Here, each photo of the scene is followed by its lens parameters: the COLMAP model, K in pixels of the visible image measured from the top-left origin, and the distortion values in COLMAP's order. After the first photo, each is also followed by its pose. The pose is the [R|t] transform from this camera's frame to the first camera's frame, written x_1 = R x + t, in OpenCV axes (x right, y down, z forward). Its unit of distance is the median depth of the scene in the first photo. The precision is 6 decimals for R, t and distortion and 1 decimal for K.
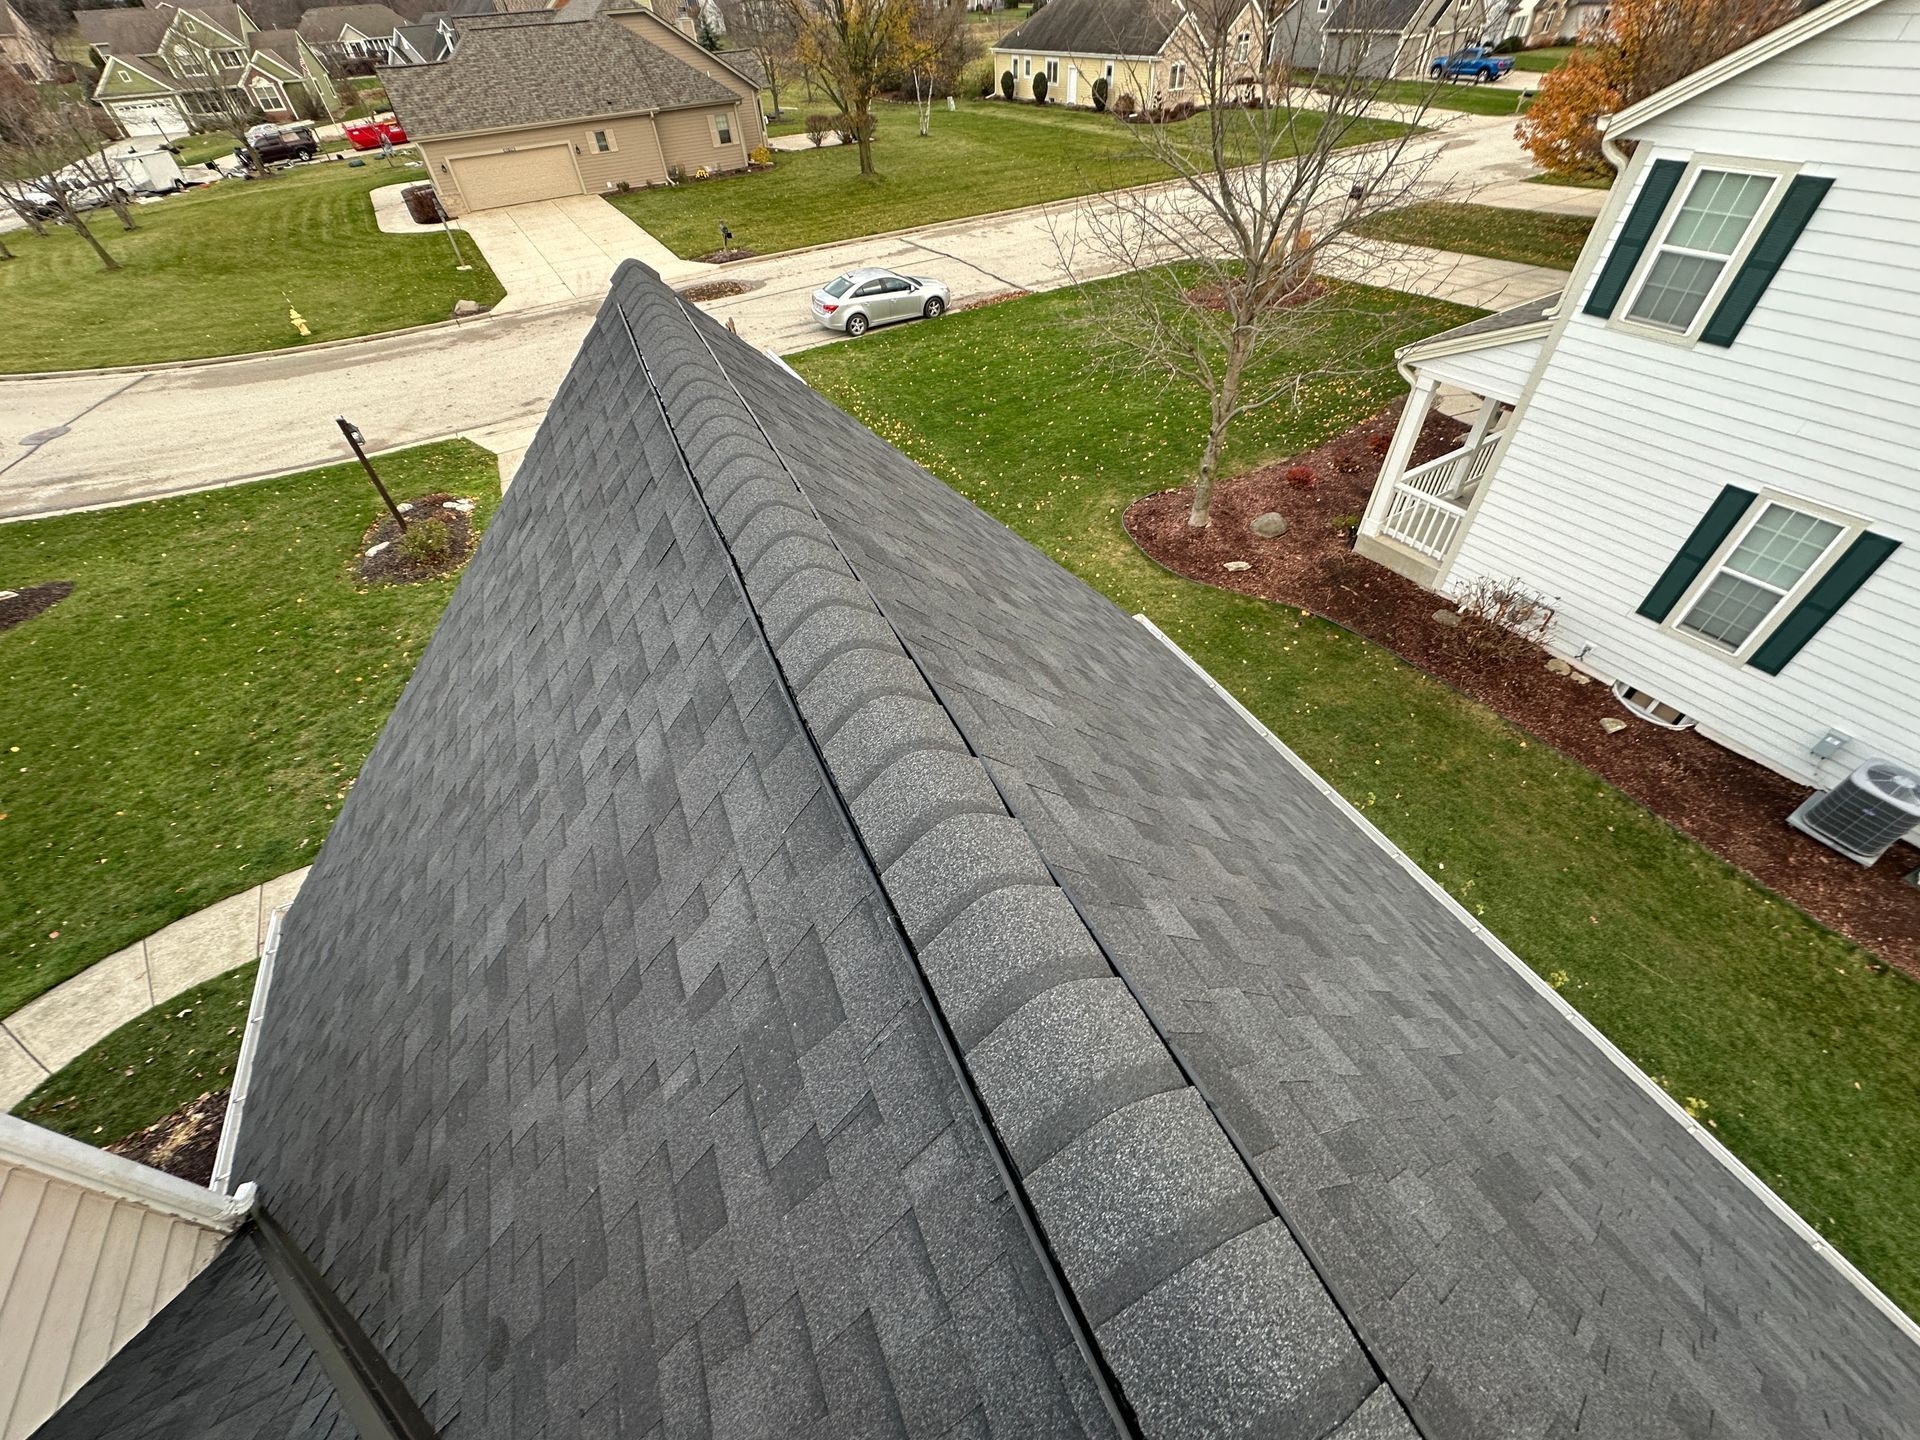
lens RADIAL K [[751.1, 0, 960.0], [0, 751.1, 720.0], [0, 0, 1]] dist [-0.001101, -0.000267]
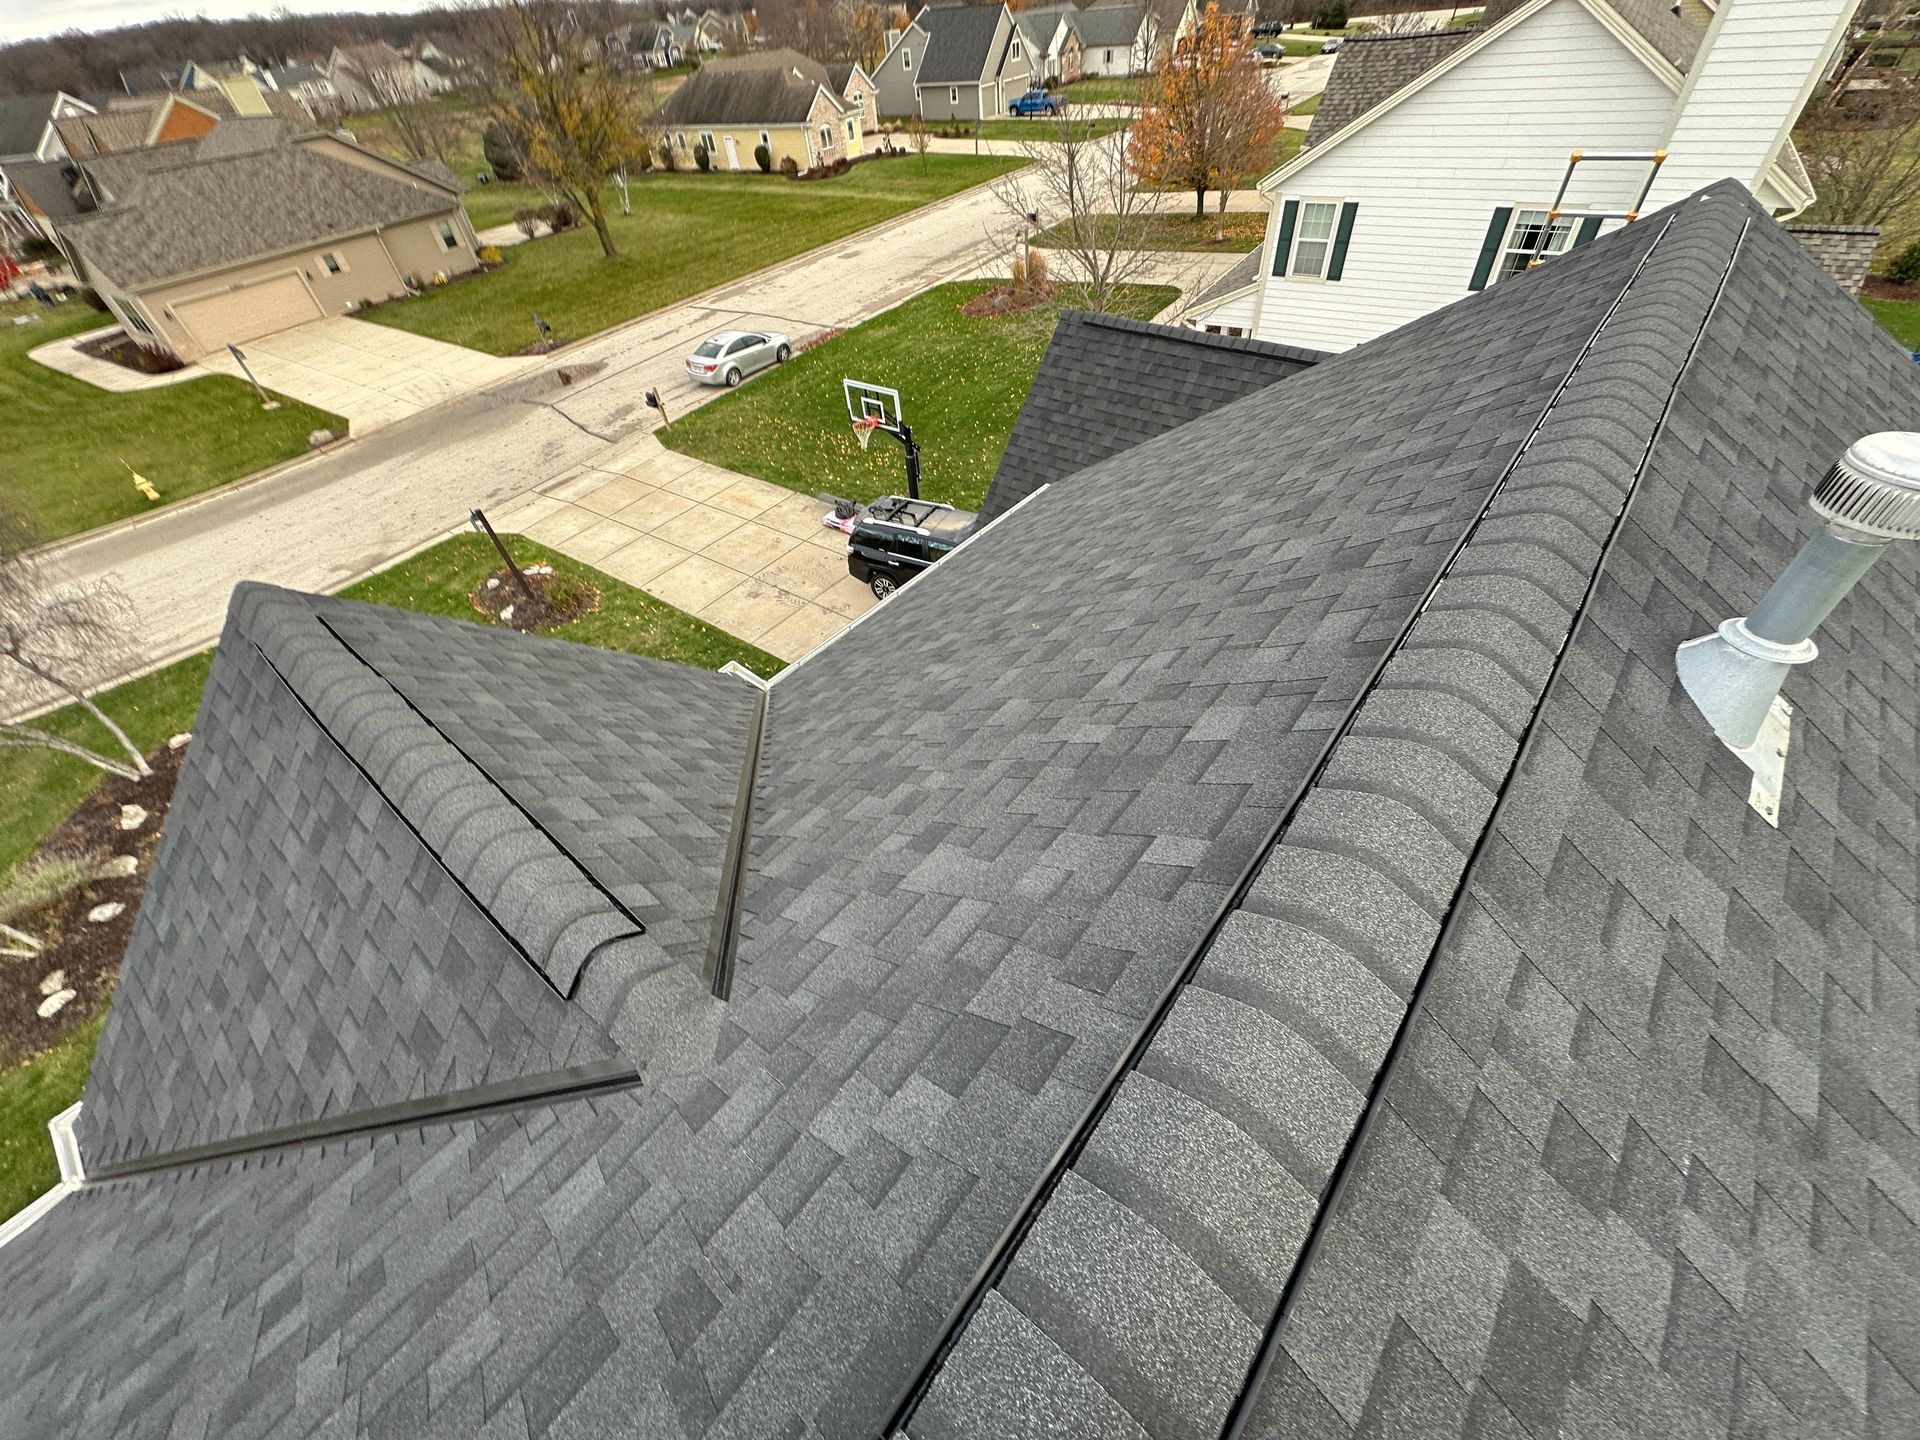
lens RADIAL K [[751.1, 0, 960.0], [0, 751.1, 720.0], [0, 0, 1]] dist [-0.001101, -0.000267]
pose [[0.902186, -0.321278, 0.287821, -0.248049], [0.330897, 0.943531, 0.015999, 0.074913], [-0.276708, 0.080805, 0.957551, -0.165711]]
